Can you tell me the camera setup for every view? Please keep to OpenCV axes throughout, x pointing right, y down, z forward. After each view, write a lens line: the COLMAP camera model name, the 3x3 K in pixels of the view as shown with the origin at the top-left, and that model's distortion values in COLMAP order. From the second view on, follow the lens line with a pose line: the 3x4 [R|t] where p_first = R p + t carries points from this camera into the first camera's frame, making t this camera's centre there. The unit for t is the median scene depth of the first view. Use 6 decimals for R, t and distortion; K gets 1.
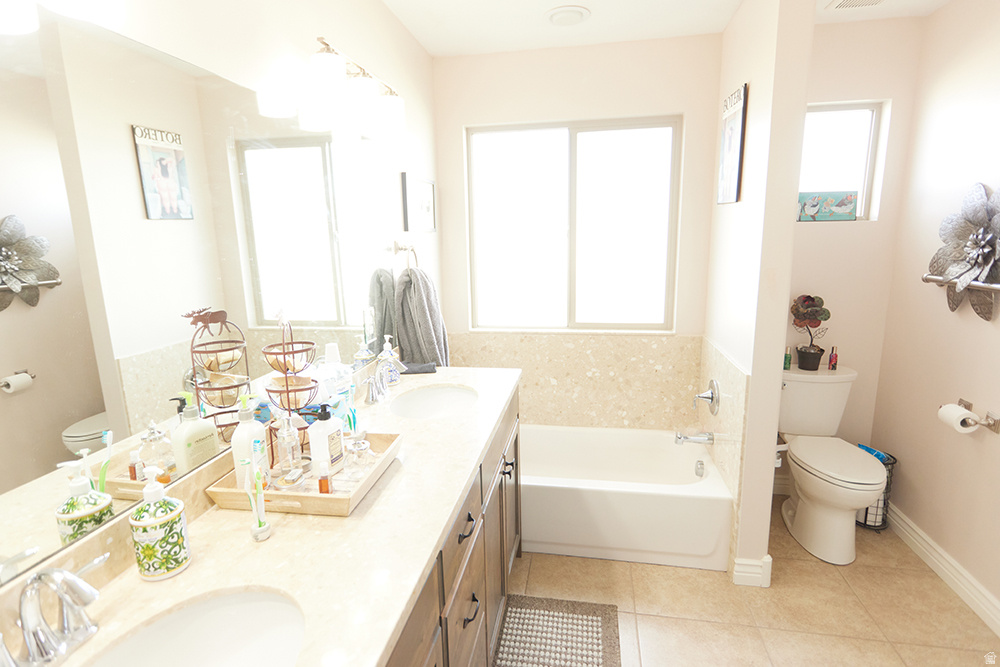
lens RADIAL K [[504.5, 0, 505.4], [0, 504.5, 328.7], [0, 0, 1]] dist [0.002175, 0.000125]
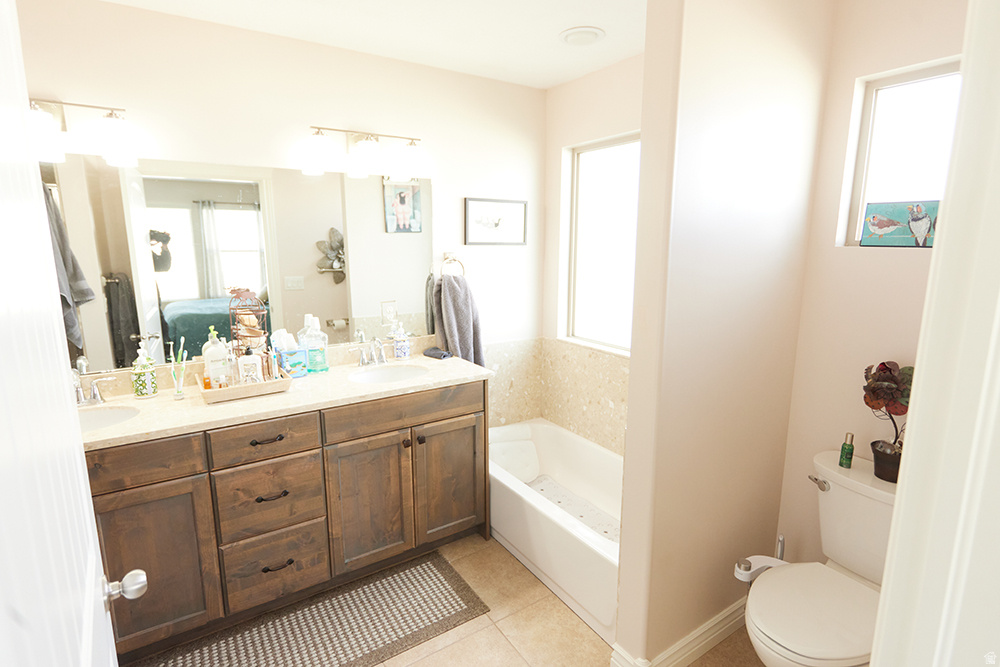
lens RADIAL K [[504.5, 0, 518.0], [0, 504.5, 338.0], [0, 0, 1]] dist [0.002175, 0.000125]
pose [[0.682621, 0.158386, -0.713402, 0.707773], [-0.154546, 0.985438, 0.070904, -0.066516], [0.714244, 0.061852, 0.697159, 0.216947]]
